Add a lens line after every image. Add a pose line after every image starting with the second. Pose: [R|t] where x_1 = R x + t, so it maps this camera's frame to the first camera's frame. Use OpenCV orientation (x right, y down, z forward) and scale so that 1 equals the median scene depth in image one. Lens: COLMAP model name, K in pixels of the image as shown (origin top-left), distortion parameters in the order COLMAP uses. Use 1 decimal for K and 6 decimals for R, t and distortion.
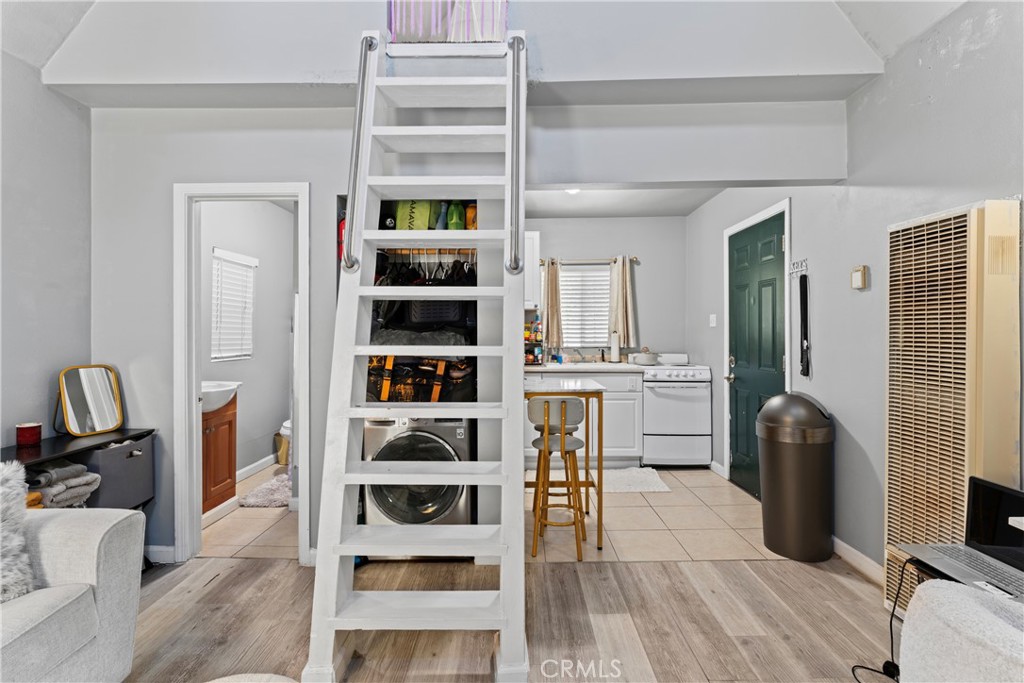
lens RADIAL K [[467.7, 0, 512.6], [0, 467.7, 339.6], [0, 0, 1]] dist [-0.005003, -0.000133]
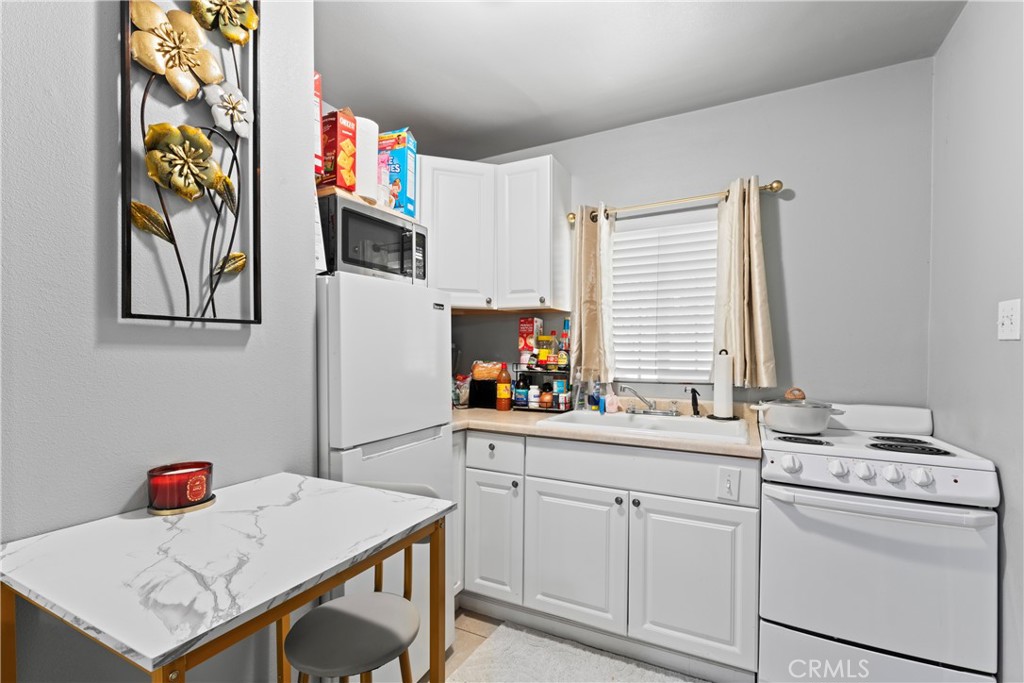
lens RADIAL K [[467.7, 0, 509.7], [0, 467.7, 345.3], [0, 0, 1]] dist [-0.005003, -0.000133]
pose [[0.886627, 0.000903, -0.462485, 0.252480], [-0.006415, 0.999926, -0.010346, -0.016764], [0.462441, 0.012140, 0.886567, 0.514420]]
